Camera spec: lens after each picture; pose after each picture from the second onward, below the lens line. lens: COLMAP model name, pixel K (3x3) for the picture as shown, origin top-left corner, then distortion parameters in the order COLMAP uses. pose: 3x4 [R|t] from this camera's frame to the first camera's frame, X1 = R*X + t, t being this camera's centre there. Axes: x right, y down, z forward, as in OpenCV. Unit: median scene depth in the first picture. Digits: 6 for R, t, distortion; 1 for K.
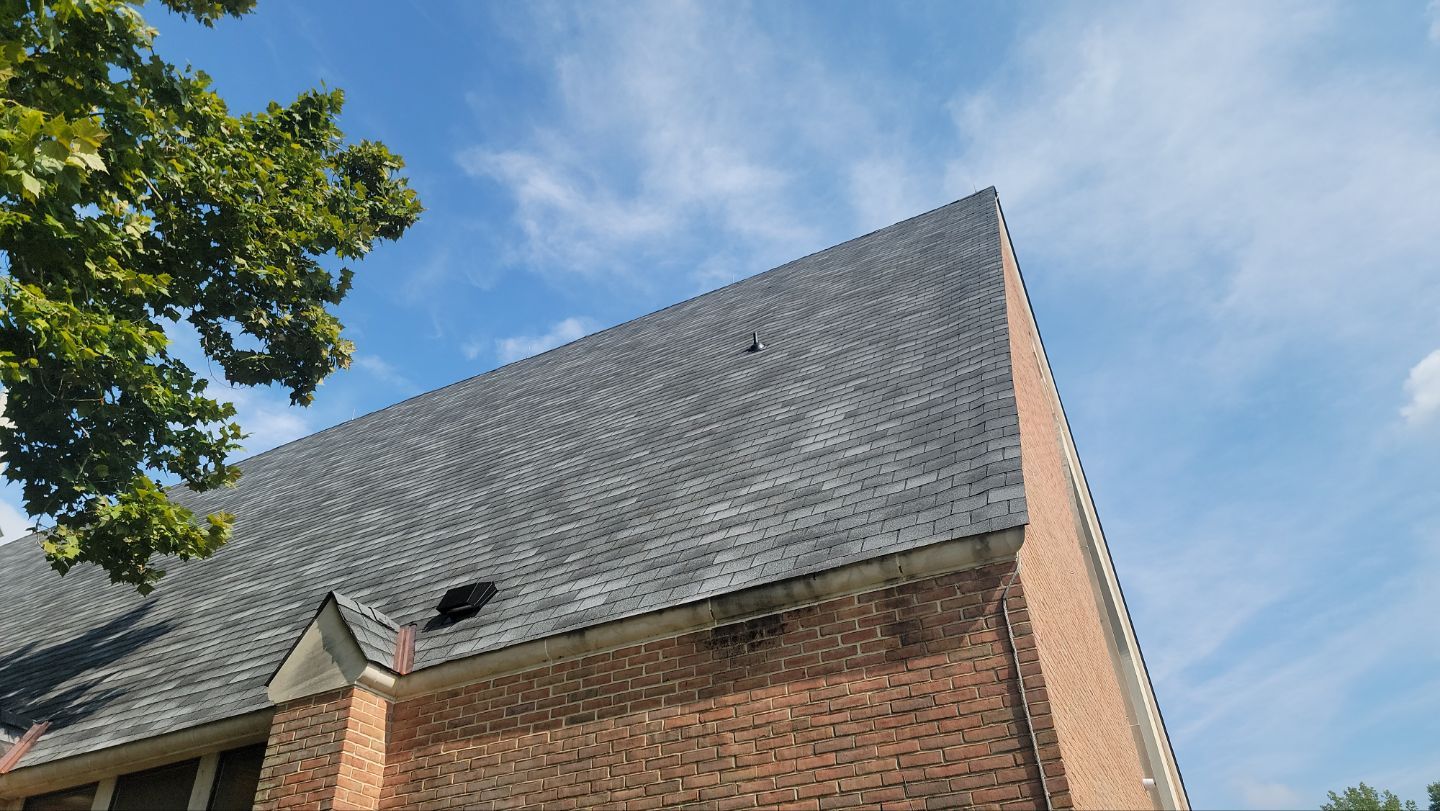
lens RADIAL K [[1018.7, 0, 726.2], [0, 1018.7, 405.3], [0, 0, 1]] dist [0.064597, -0.037771]
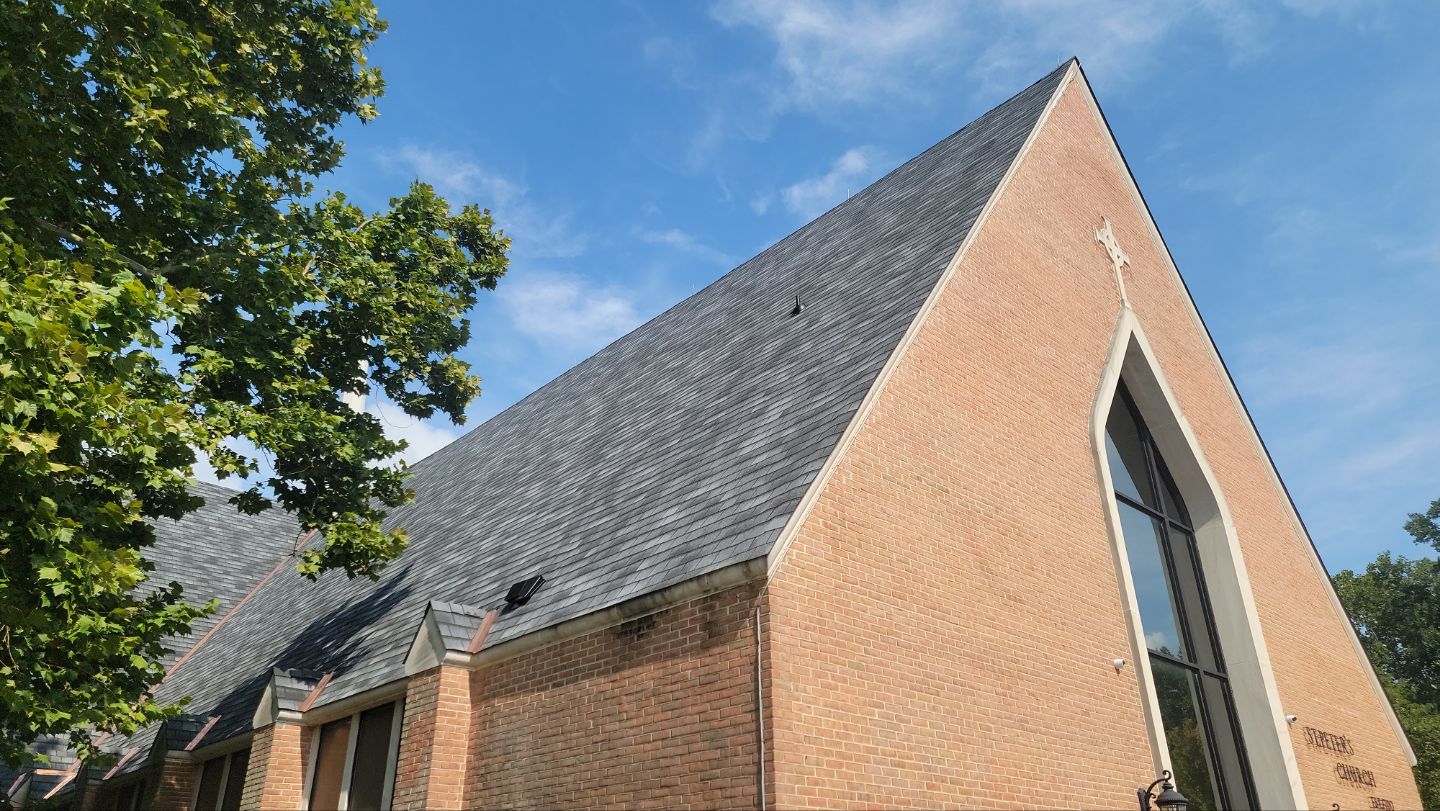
lens RADIAL K [[1018.7, 0, 714.4], [0, 1018.7, 414.0], [0, 0, 1]] dist [0.064597, -0.037771]
pose [[0.936506, -0.138483, -0.322146, 0.336779], [0.191701, 0.971463, 0.139683, -0.137304], [0.293609, -0.192569, 0.936328, -0.152662]]
